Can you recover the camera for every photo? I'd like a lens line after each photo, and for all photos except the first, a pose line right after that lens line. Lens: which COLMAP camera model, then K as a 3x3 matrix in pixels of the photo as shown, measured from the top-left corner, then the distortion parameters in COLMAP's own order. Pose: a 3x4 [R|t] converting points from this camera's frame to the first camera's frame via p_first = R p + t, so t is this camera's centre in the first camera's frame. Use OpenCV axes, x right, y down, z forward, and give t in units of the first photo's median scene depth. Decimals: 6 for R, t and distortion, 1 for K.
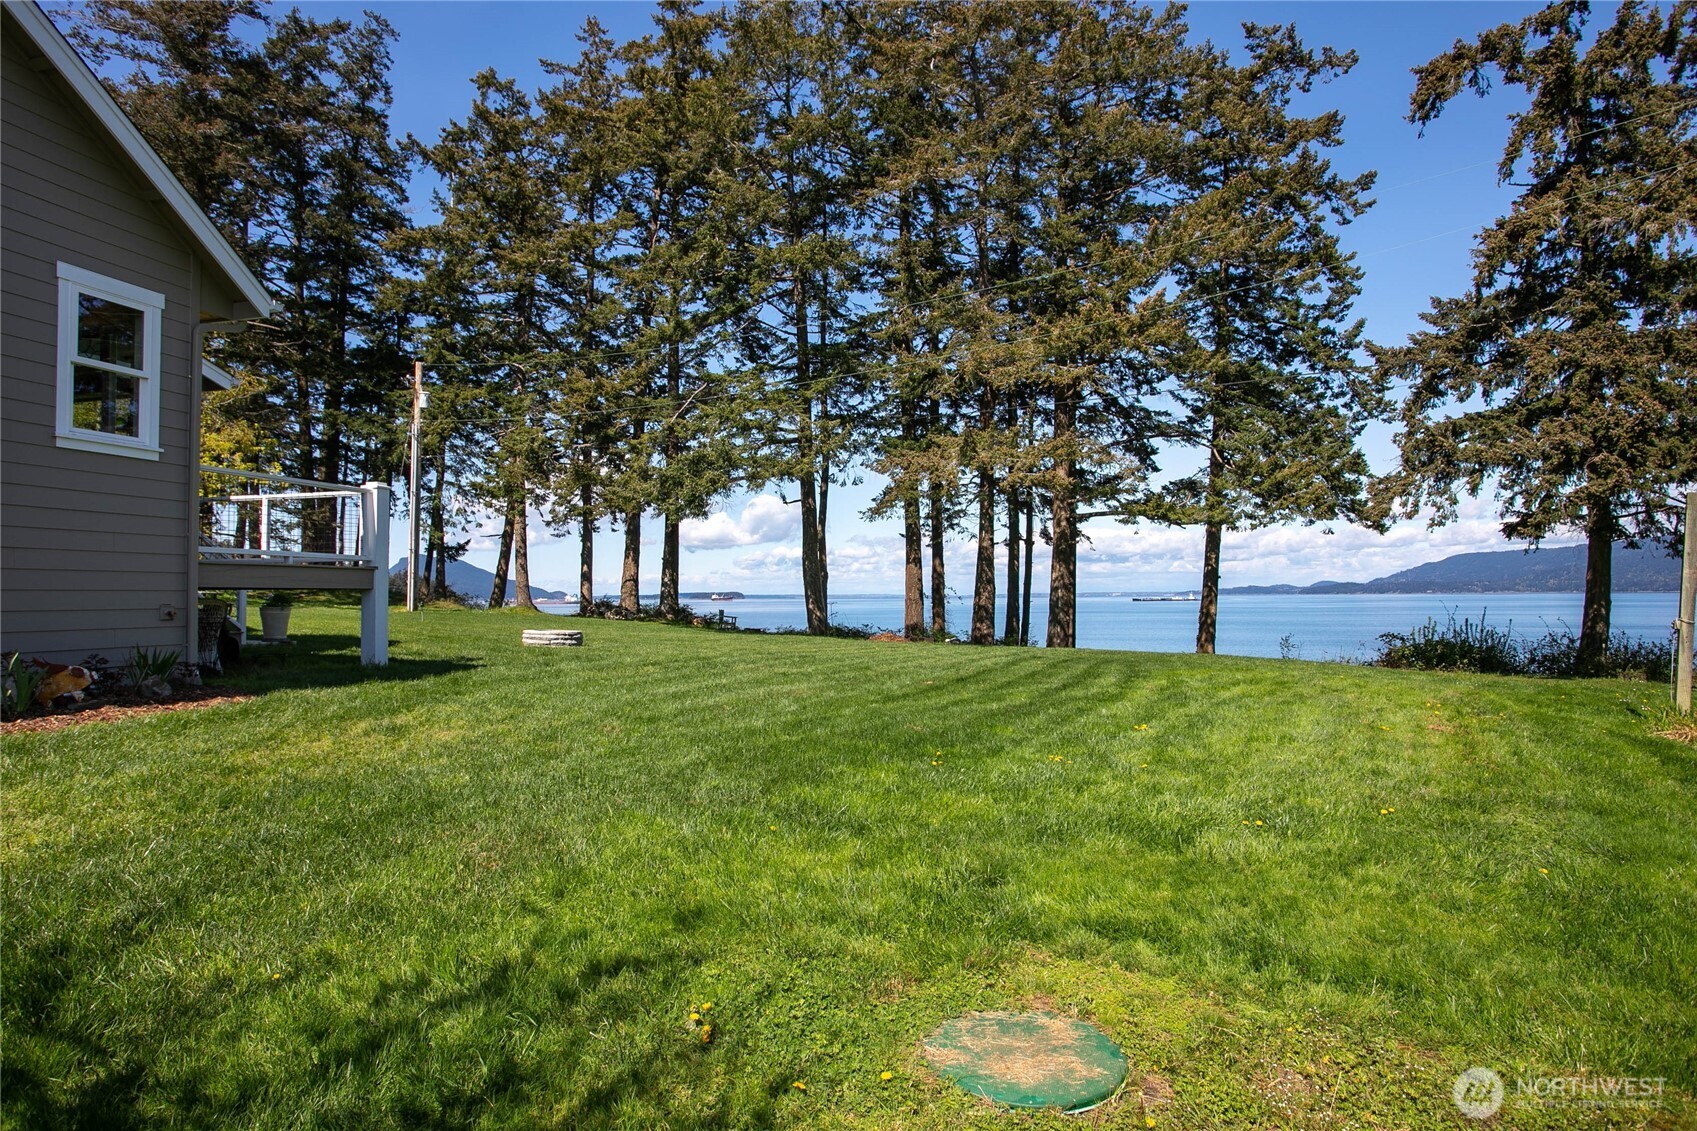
lens RADIAL K [[950.6, 0, 833.1], [0, 950.6, 572.2], [0, 0, 1]] dist [-0.055249, 0.035460]
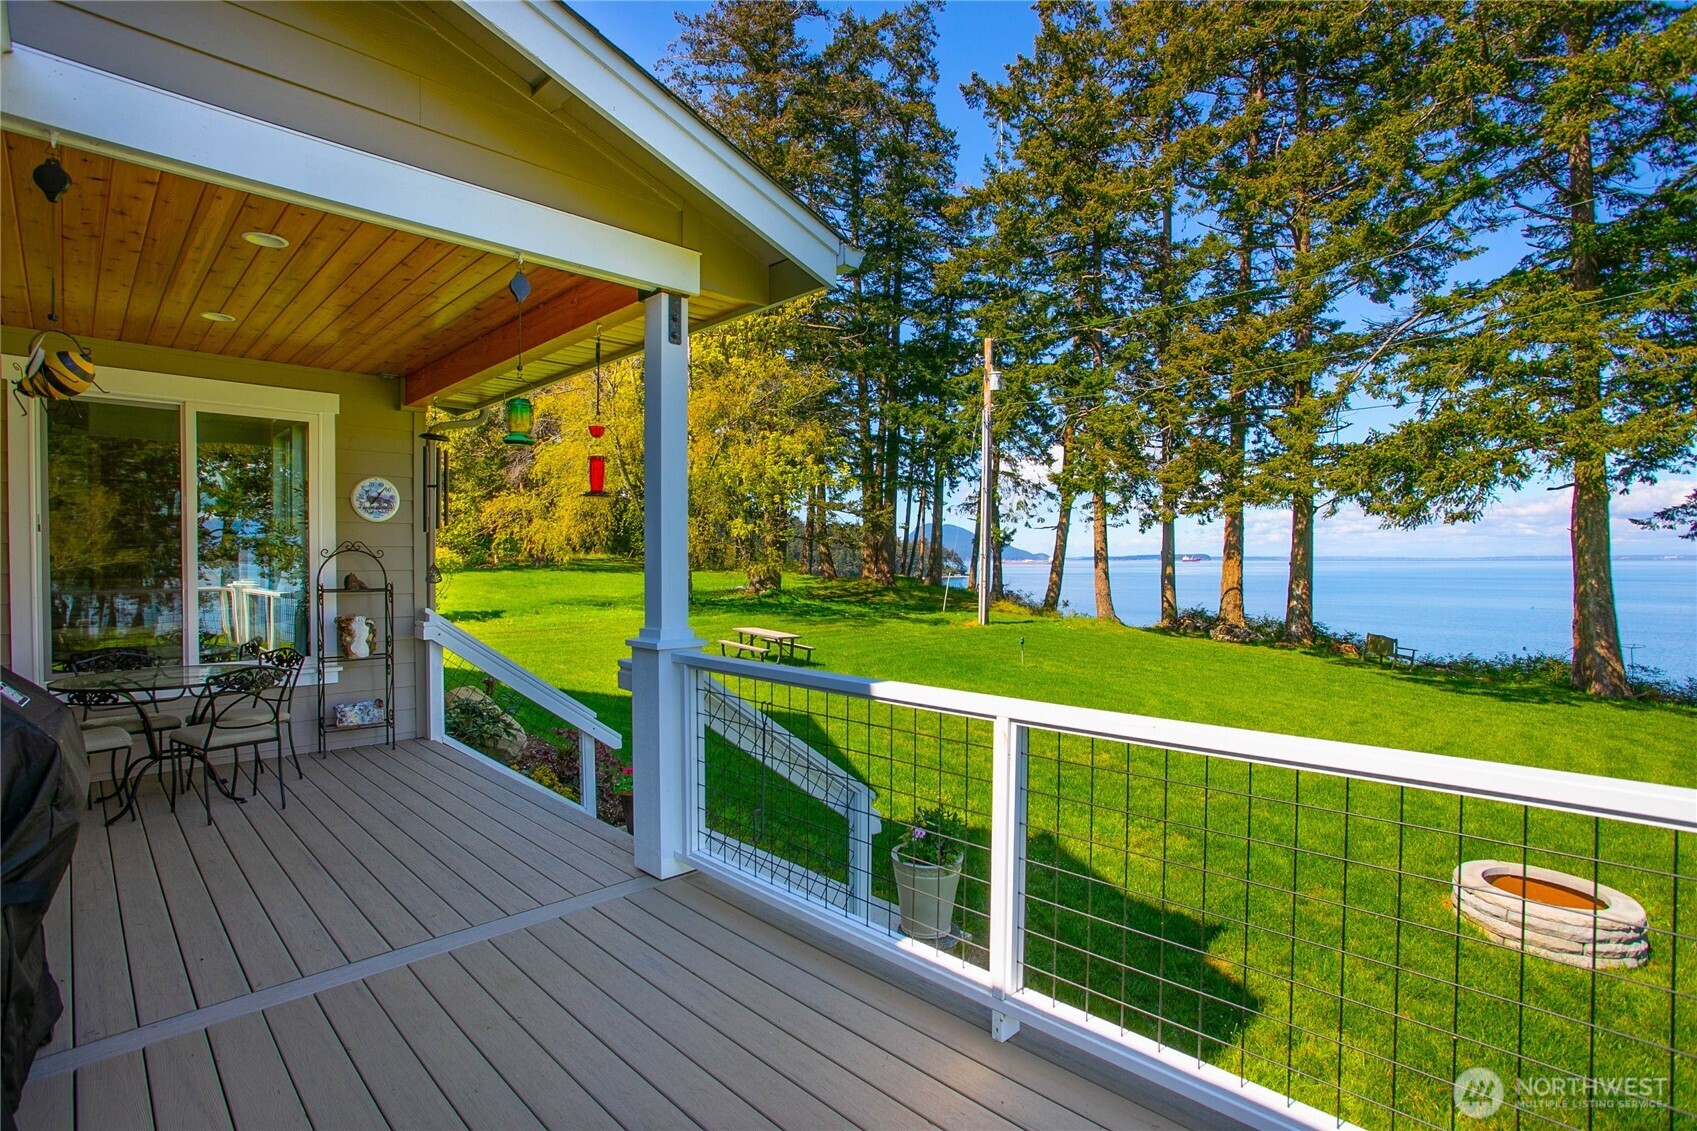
lens RADIAL K [[809.0, 0, 848.5], [0, 809.0, 565.5], [0, 0, 1]] dist [-0.031509, -0.000061]
pose [[0.872545, 0.009522, -0.488440, -0.161171], [0.008997, 0.999327, 0.035554, -0.035443], [0.488450, -0.035417, 0.871873, 0.240297]]
